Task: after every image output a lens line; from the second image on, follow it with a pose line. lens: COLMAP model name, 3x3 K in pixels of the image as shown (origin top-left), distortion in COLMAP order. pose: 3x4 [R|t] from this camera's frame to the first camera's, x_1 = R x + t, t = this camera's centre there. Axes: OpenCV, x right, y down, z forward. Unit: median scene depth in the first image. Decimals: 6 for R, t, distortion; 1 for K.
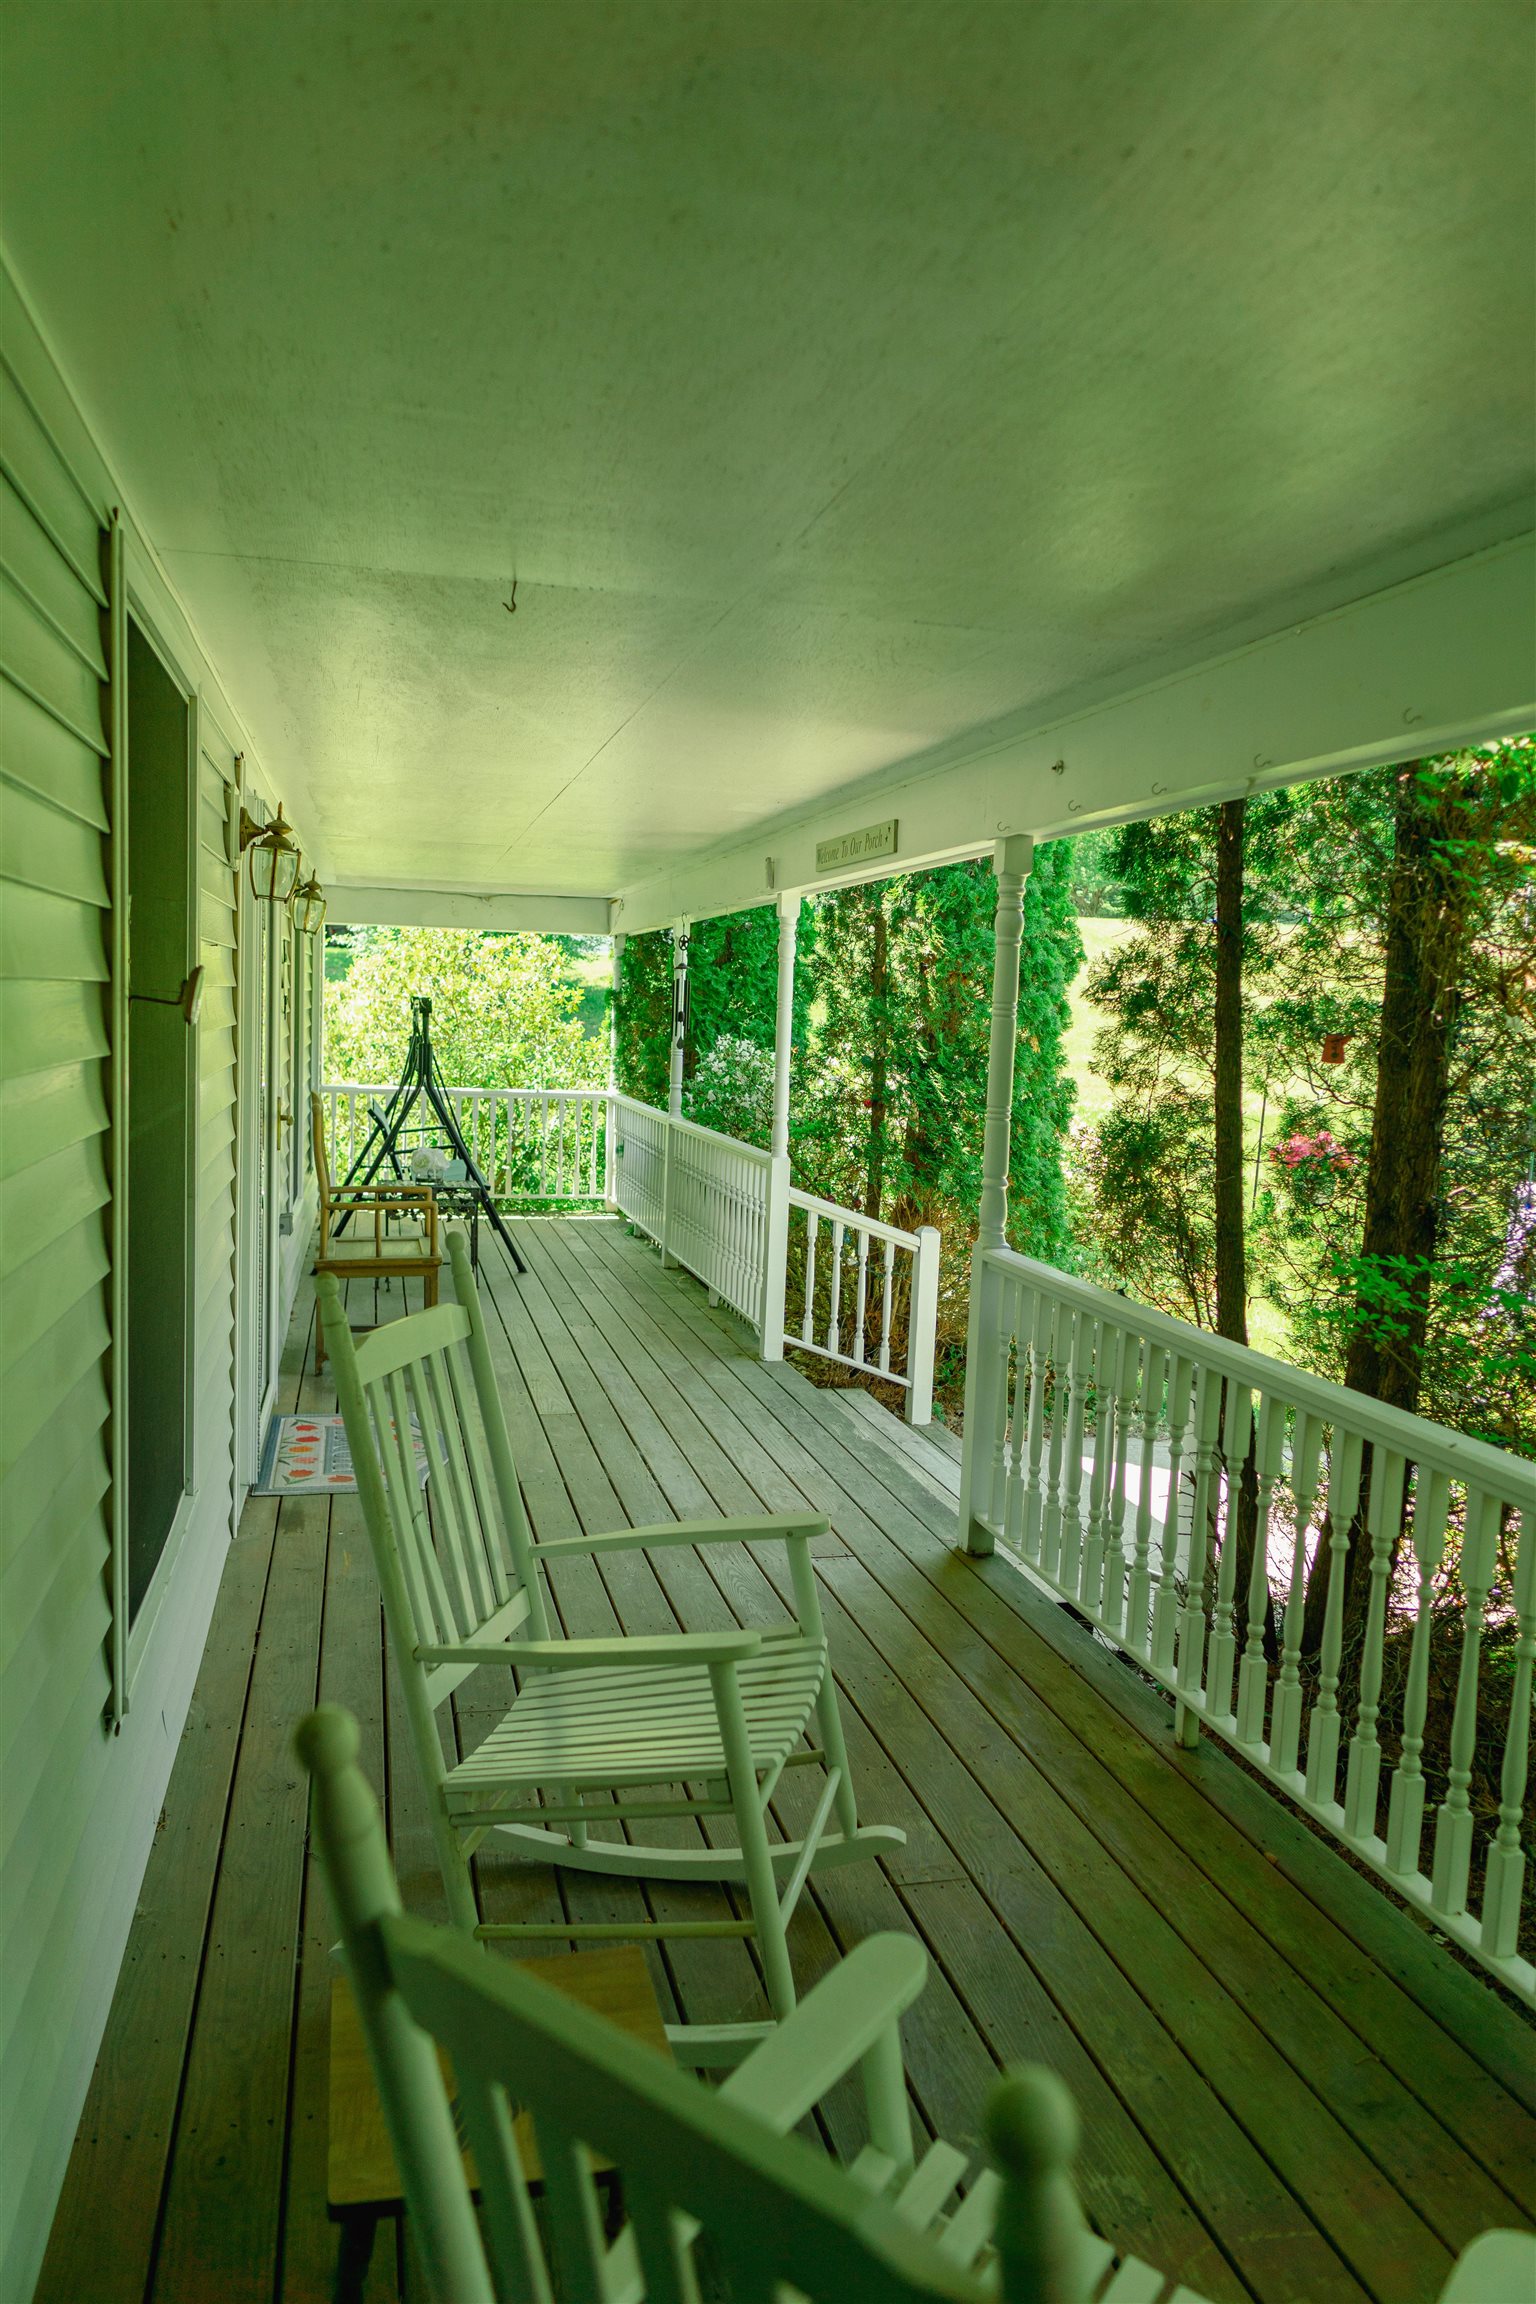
lens RADIAL K [[1576.6, 0, 768.0], [0, 1576.6, 1152.0], [0, 0, 1]] dist [0.005202, -0.023520]
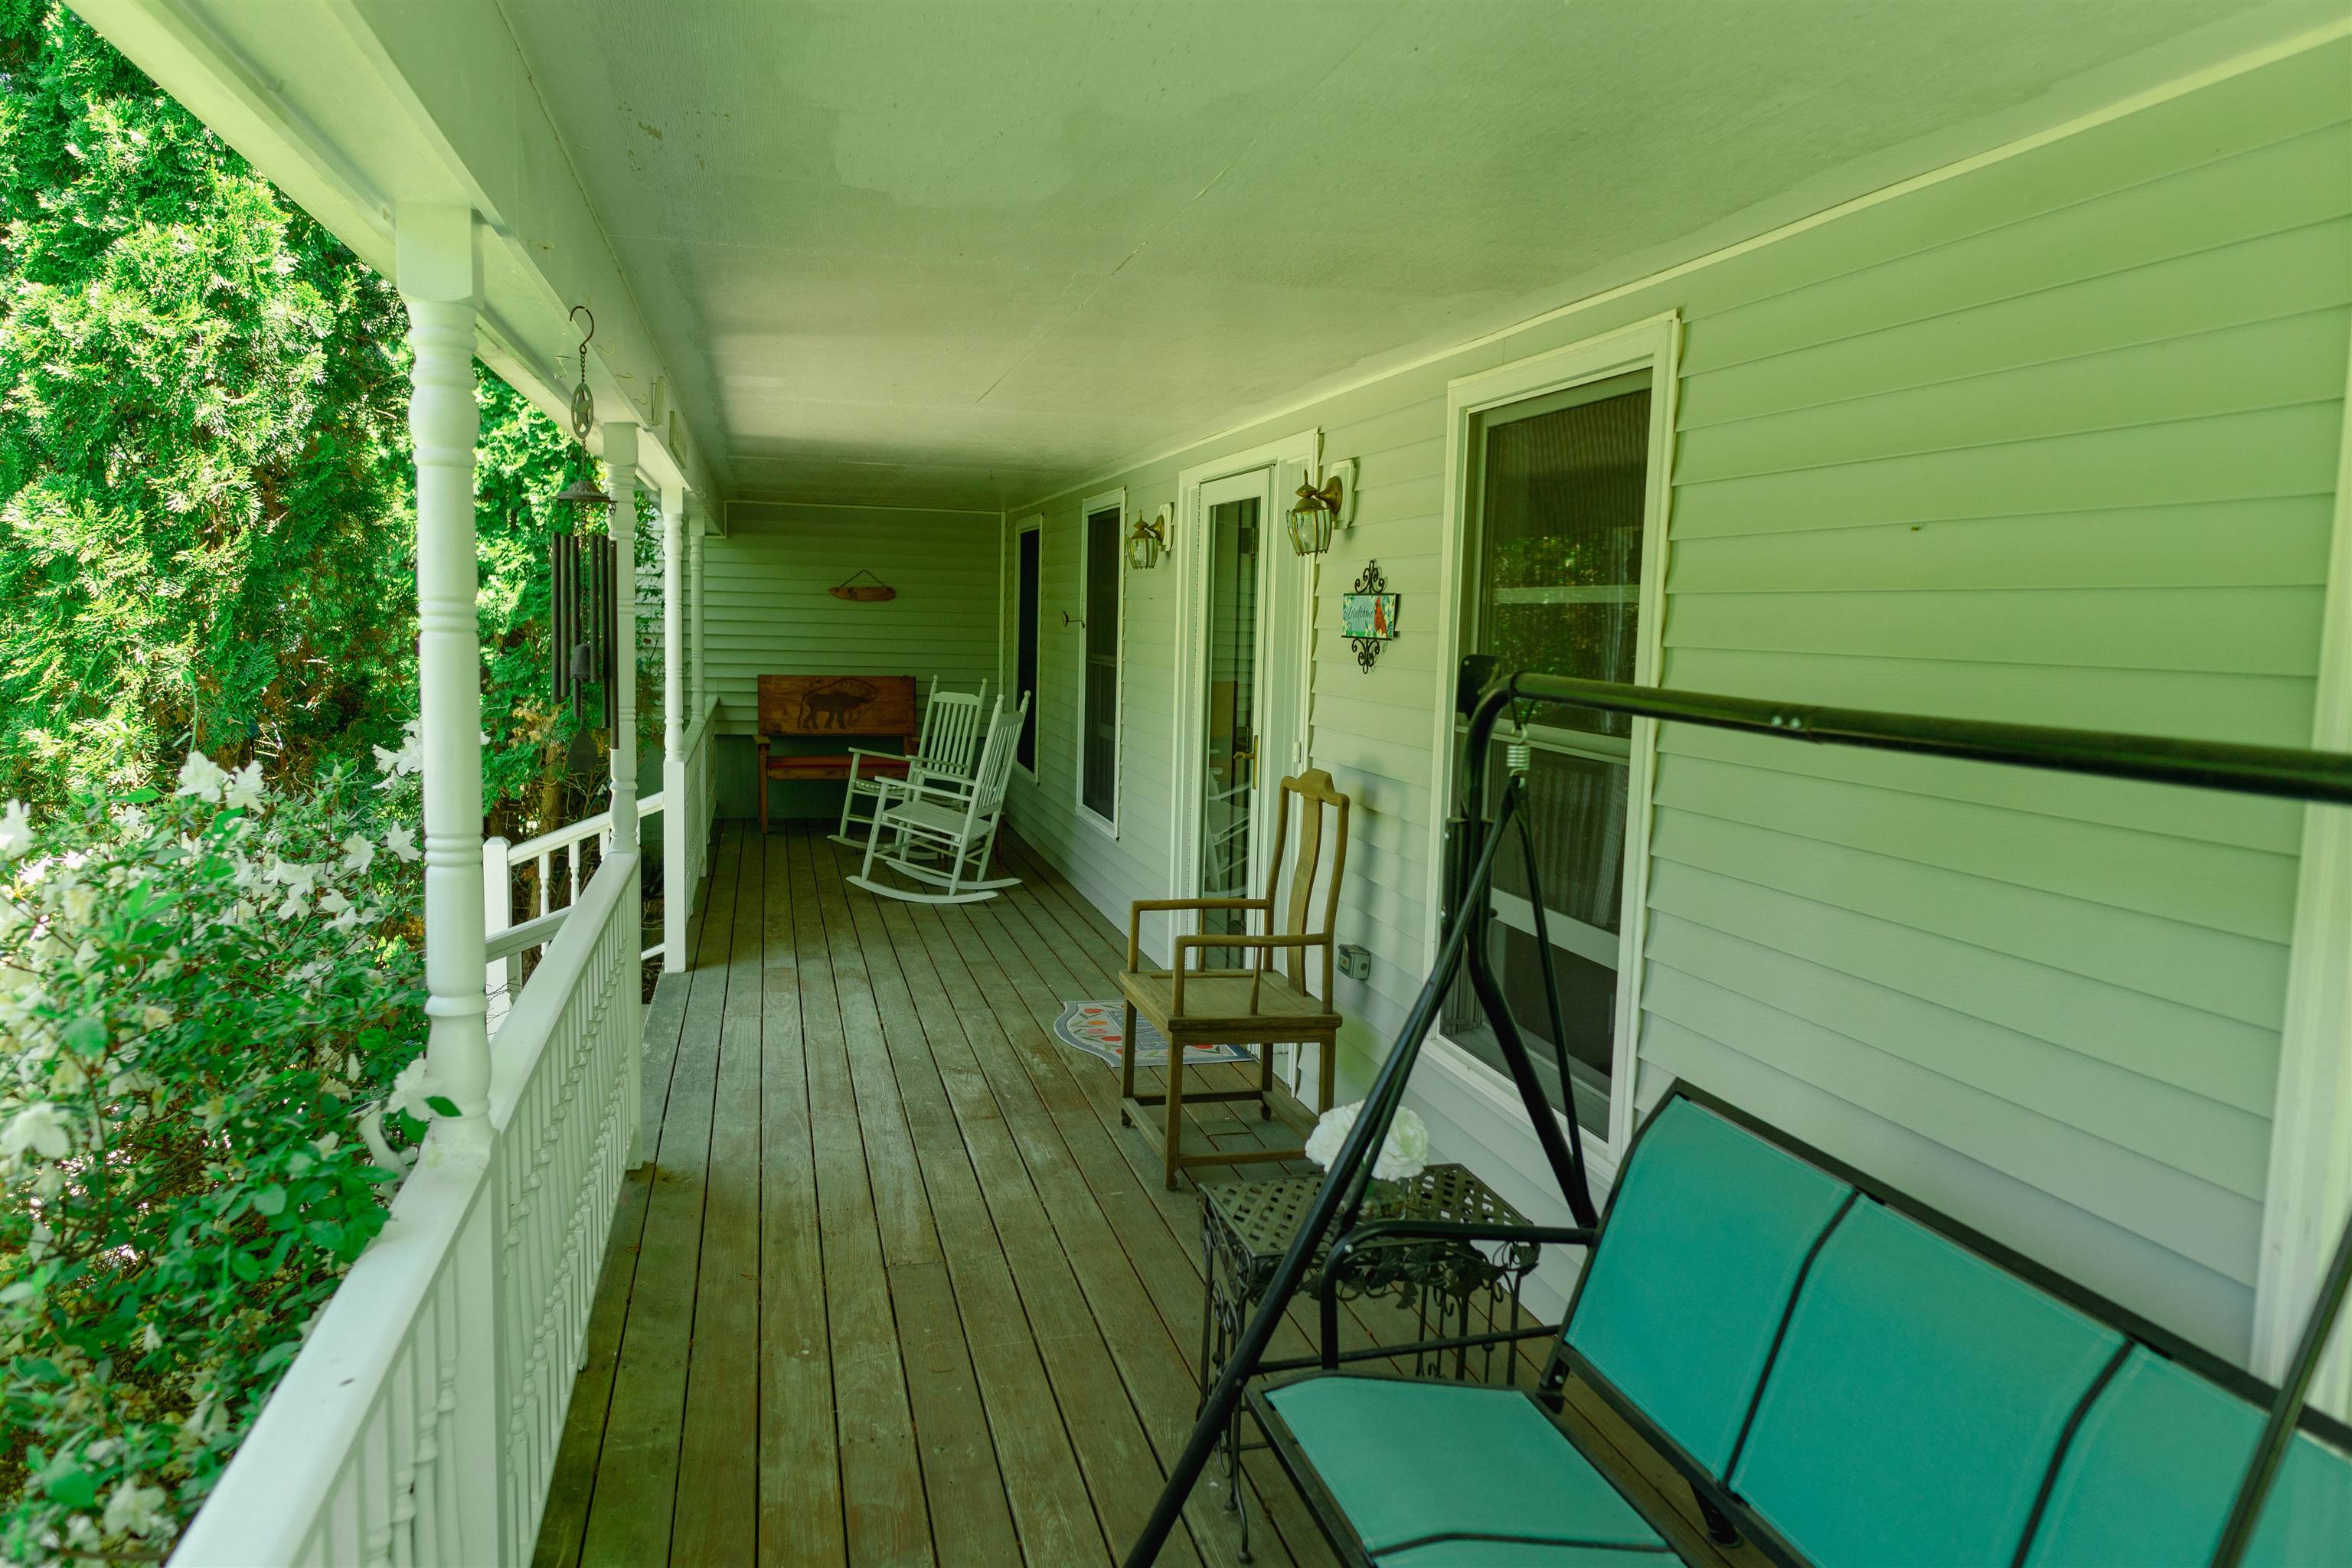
lens RADIAL K [[1609.4, 0, 1176.0], [0, 1609.4, 784.0], [0, 0, 1]] dist [0.005202, -0.023520]
pose [[-0.997922, -0.063714, -0.009570, -0.232853], [-0.064352, 0.978447, 0.196217, -0.184081], [-0.003138, 0.196425, -0.980514, 1.829323]]
